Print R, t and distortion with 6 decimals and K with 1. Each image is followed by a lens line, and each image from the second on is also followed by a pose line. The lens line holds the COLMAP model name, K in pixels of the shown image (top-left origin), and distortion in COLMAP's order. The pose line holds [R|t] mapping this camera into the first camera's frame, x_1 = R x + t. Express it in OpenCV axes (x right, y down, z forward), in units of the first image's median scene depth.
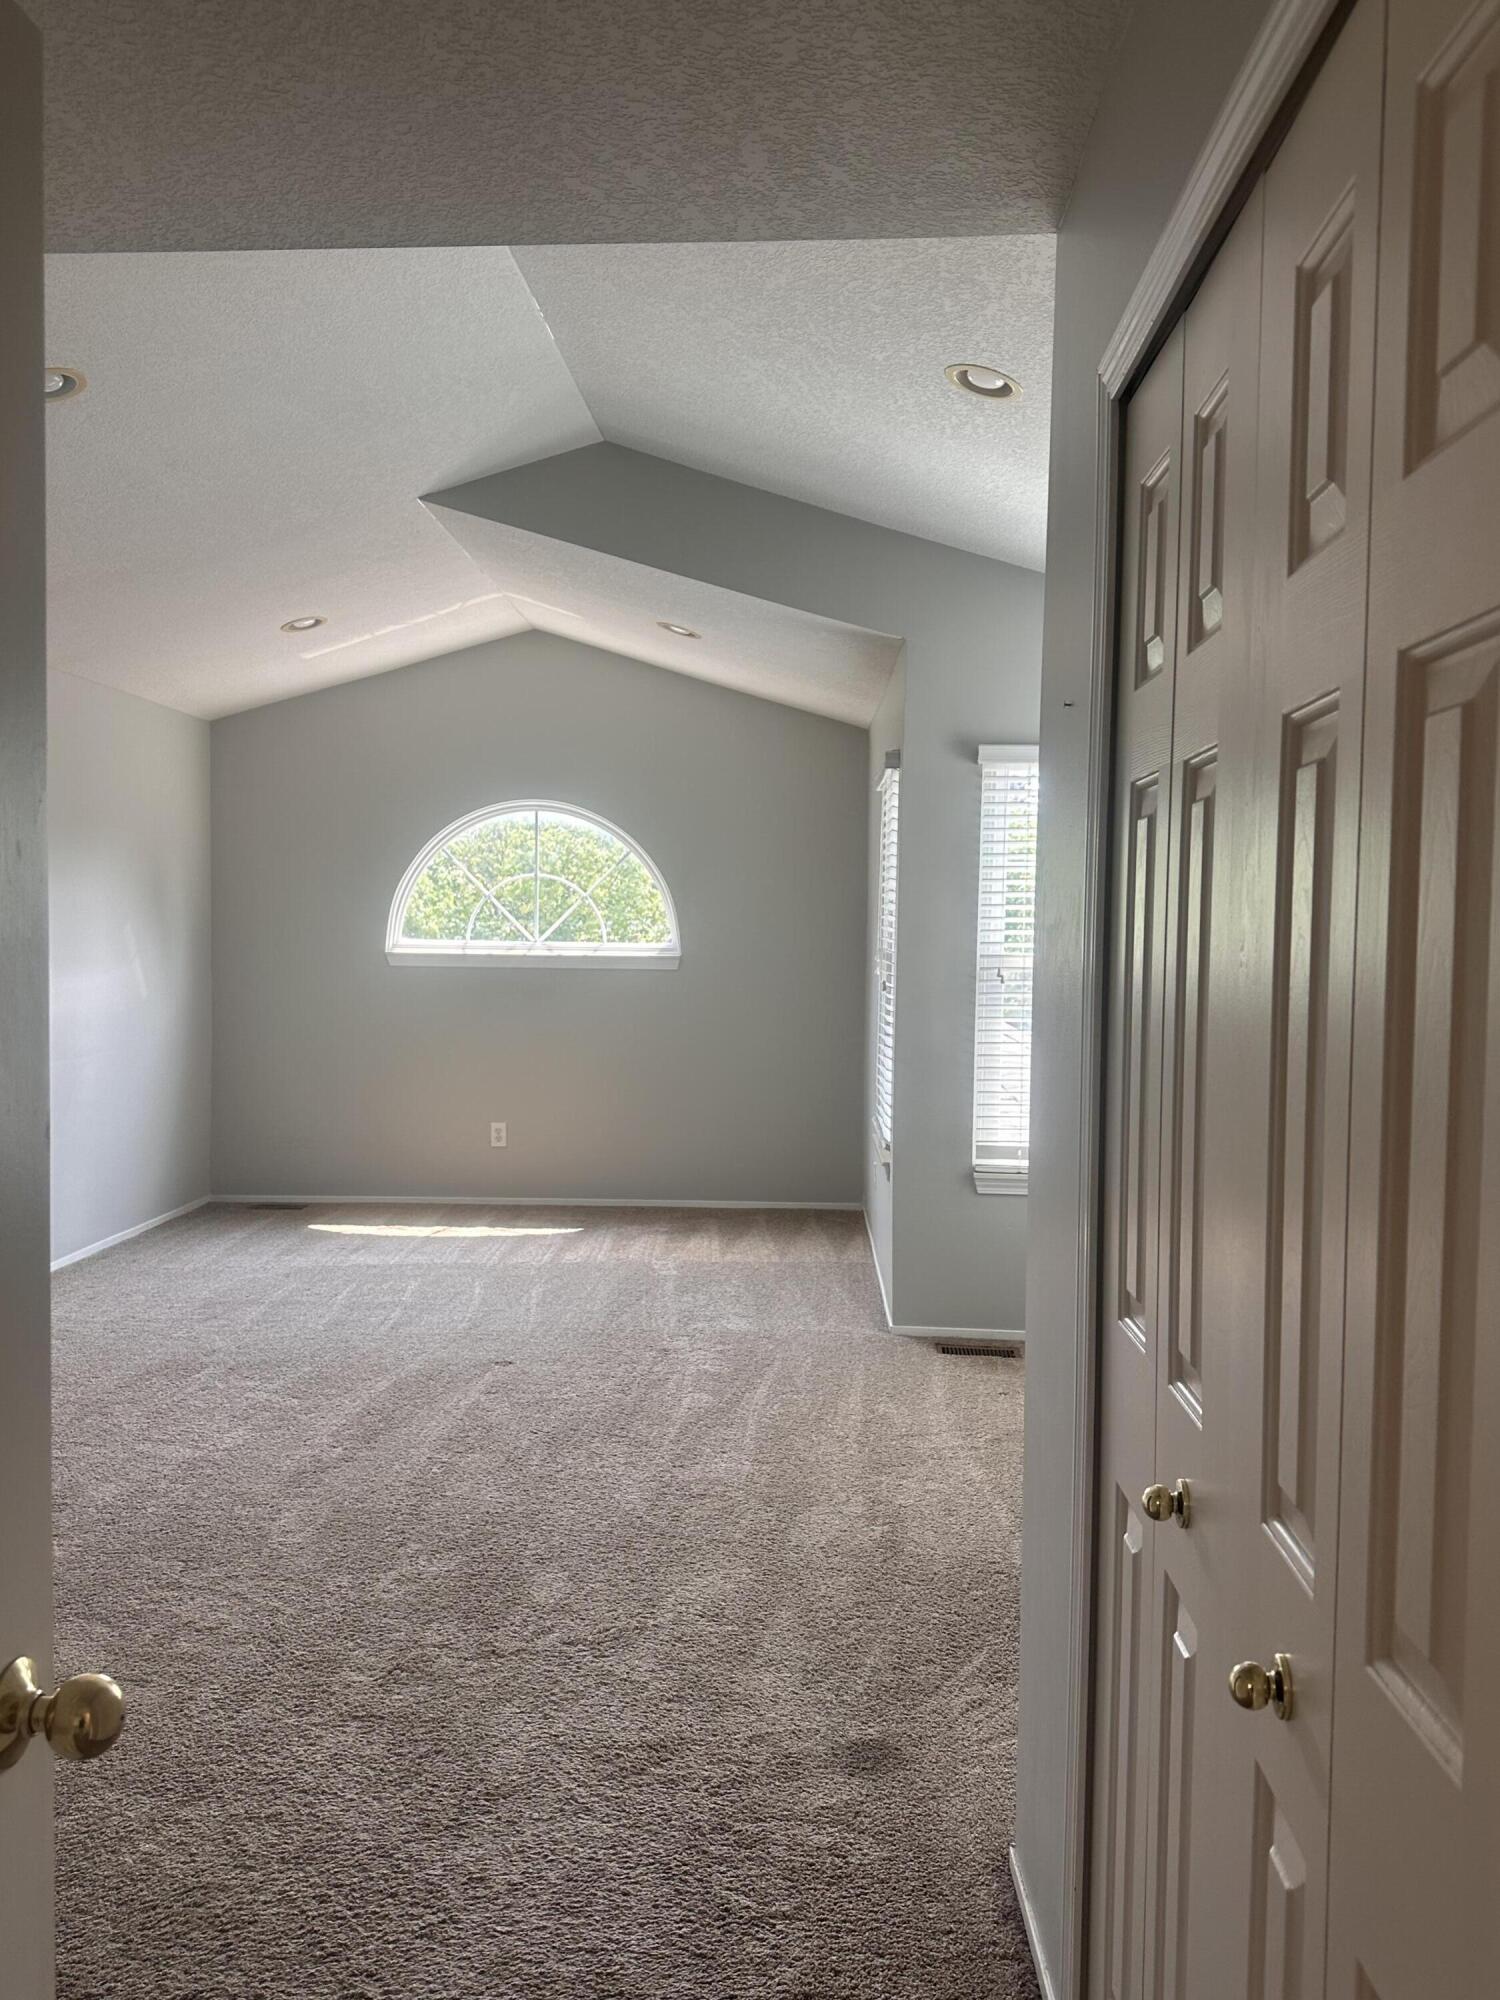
lens RADIAL K [[1609.9, 0, 738.3], [0, 1609.9, 1013.9], [0, 0, 1]] dist [0.142051, -0.229517]
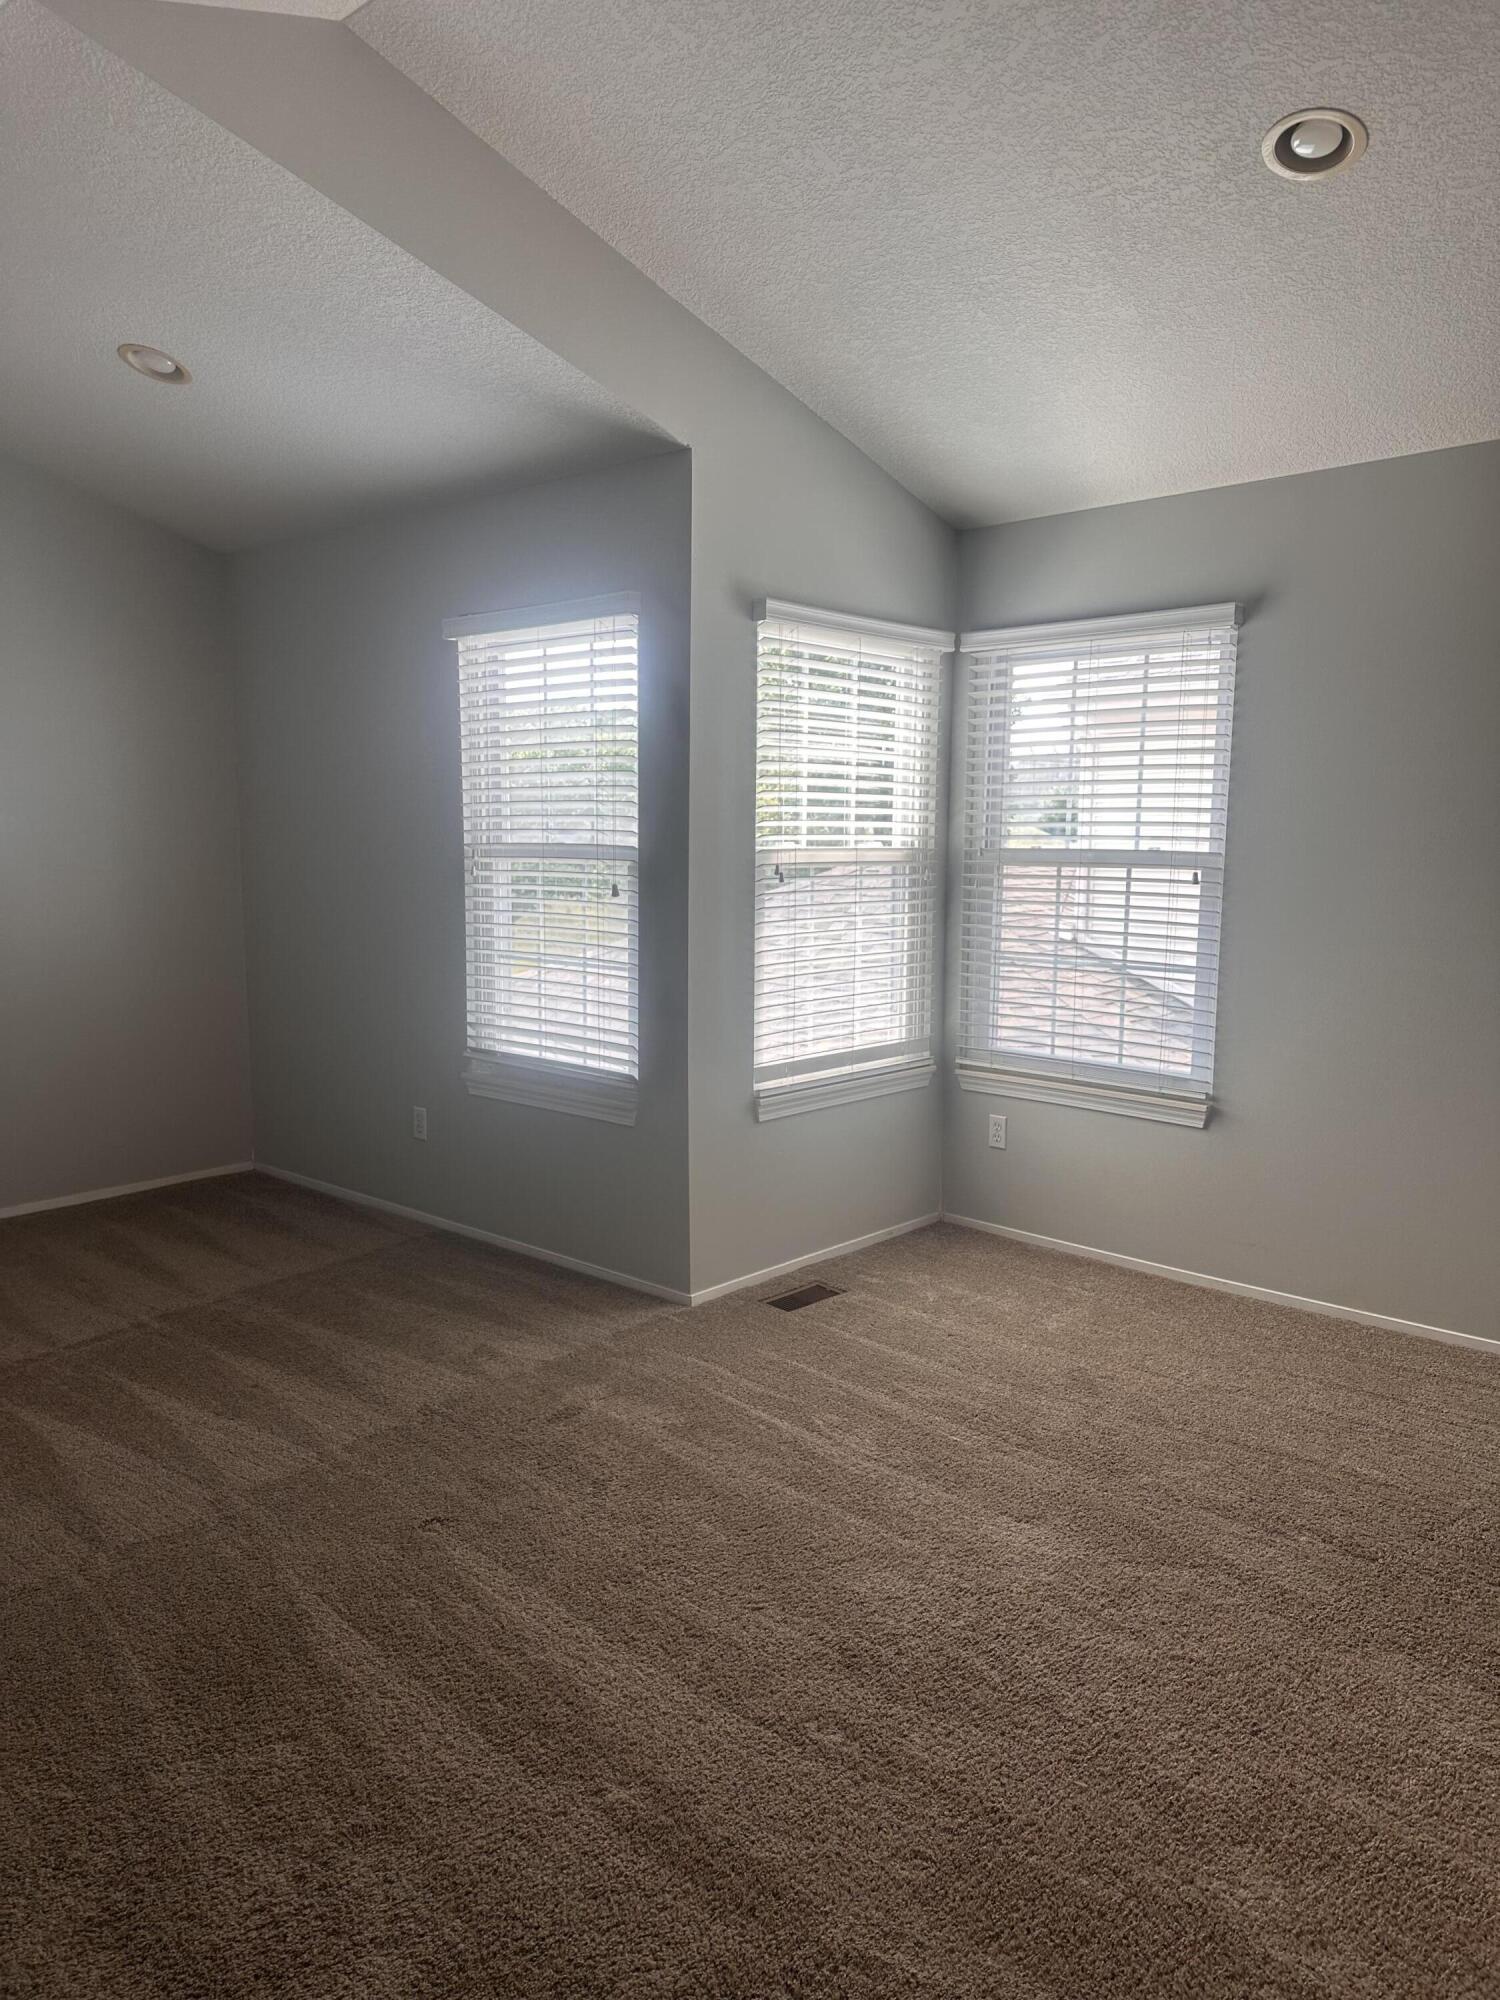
lens RADIAL K [[1392.1, 0, 750.0], [0, 1392.1, 1000.0], [0, 0, 1]] dist [0.125562, -0.167239]
pose [[0.637512, -0.110563, 0.762466, -0.424033], [0.043884, 0.993254, 0.107337, -0.036854], [-0.769190, -0.034969, 0.638063, 0.517747]]
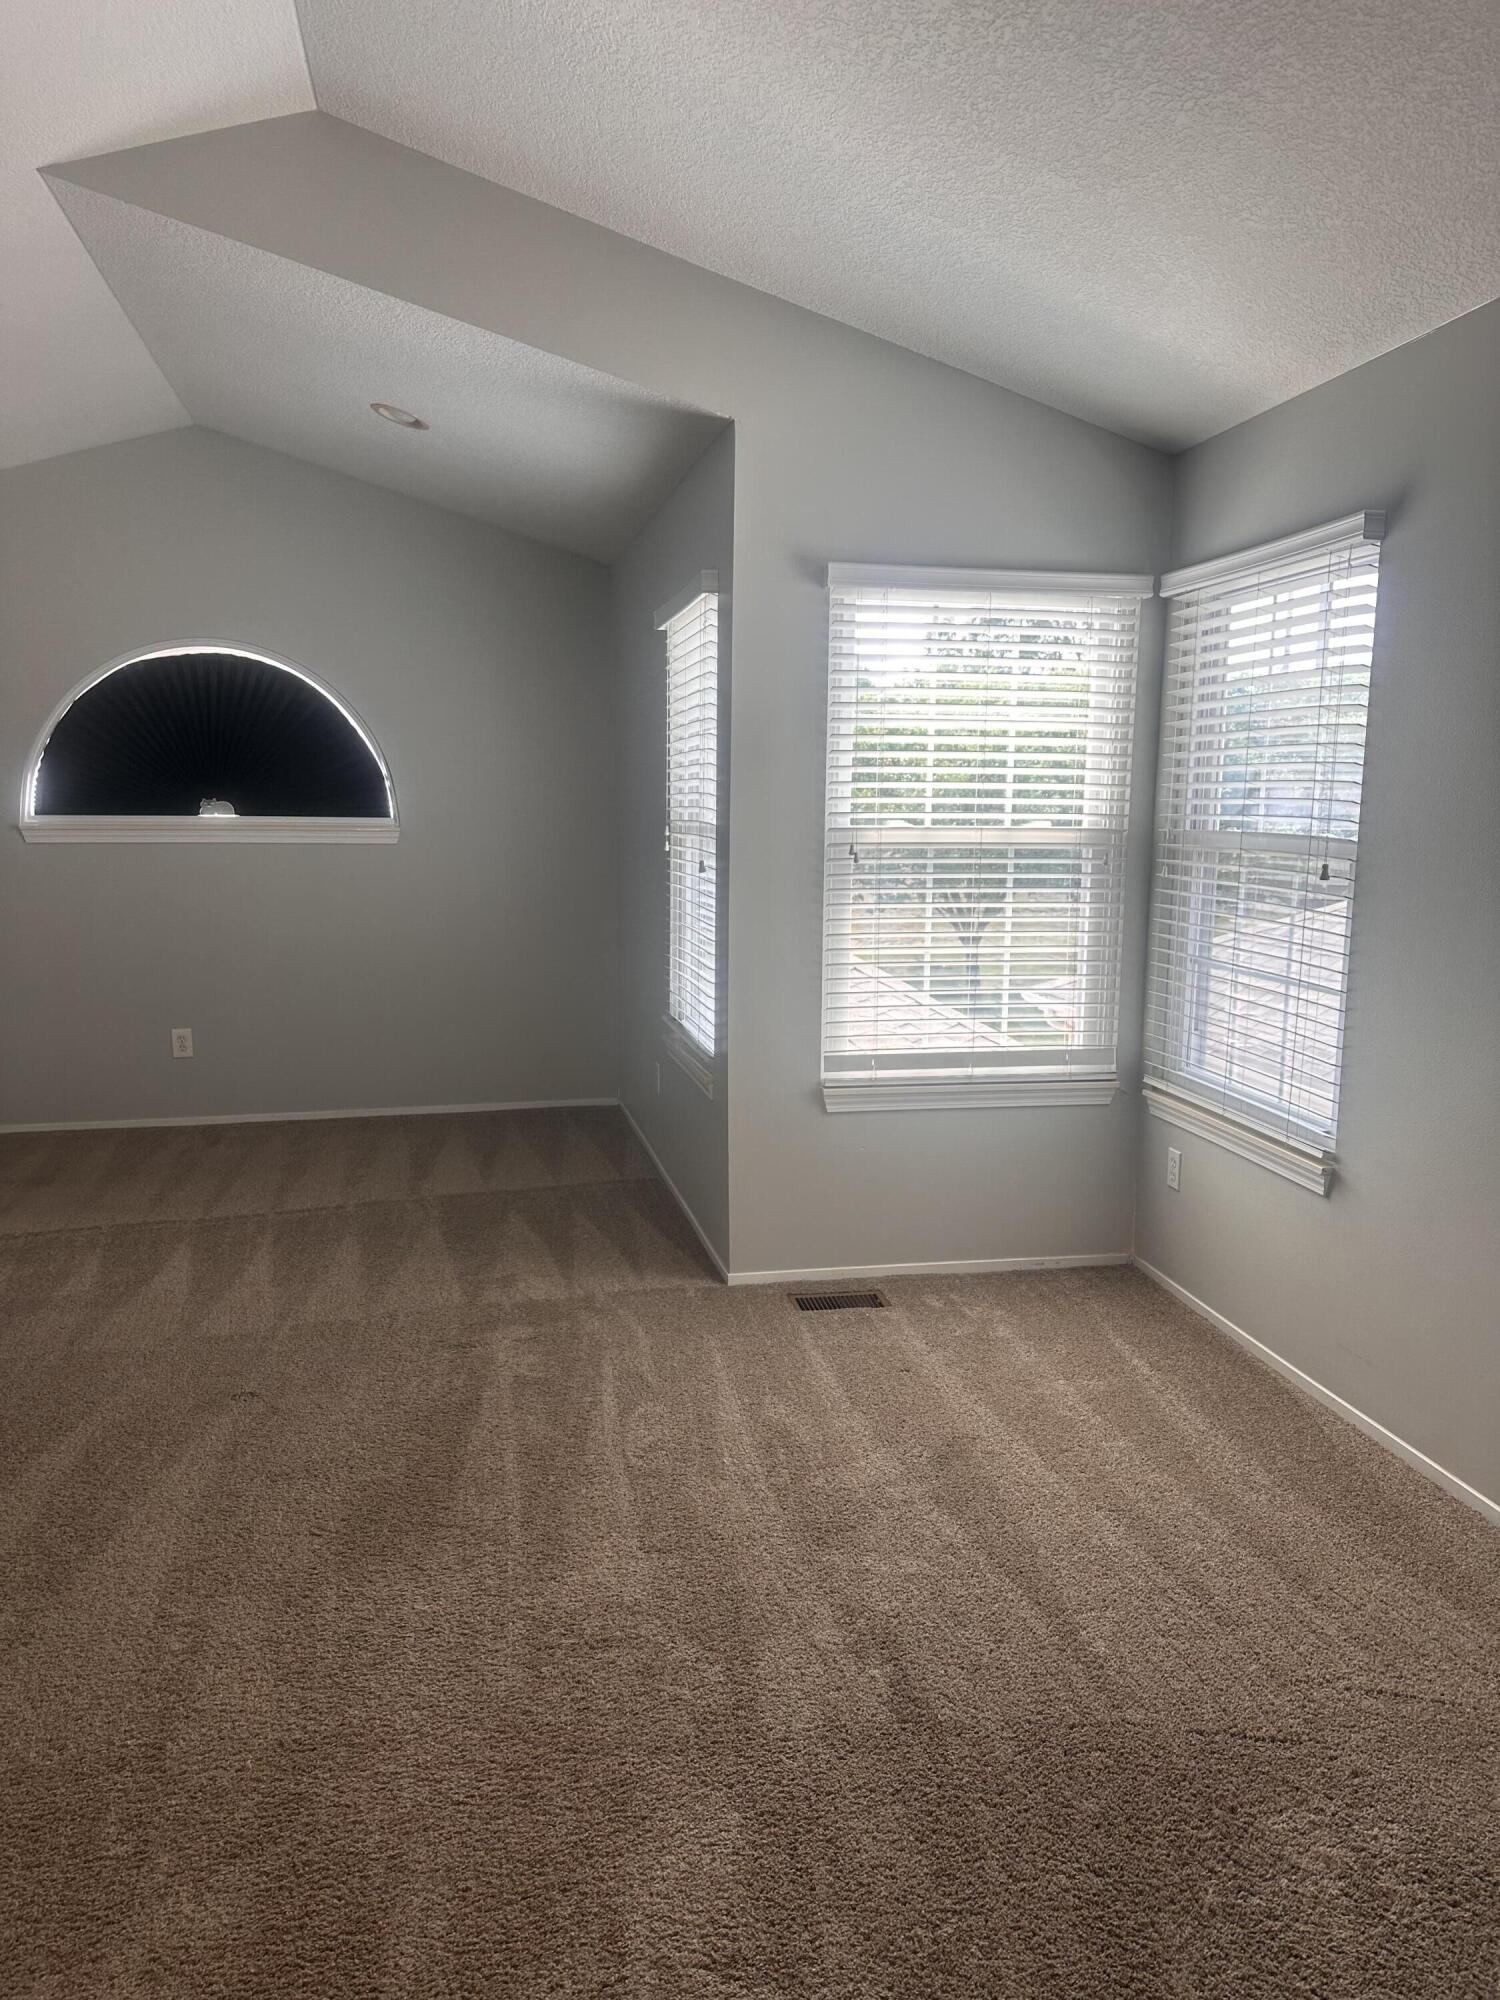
lens RADIAL K [[1392.1, 0, 750.0], [0, 1392.1, 1000.0], [0, 0, 1]] dist [0.125562, -0.167239]
pose [[0.965197, -0.045448, 0.257544, -0.074836], [0.020604, 0.994938, 0.098356, -0.020014], [-0.260710, -0.089627, 0.961248, 0.313841]]
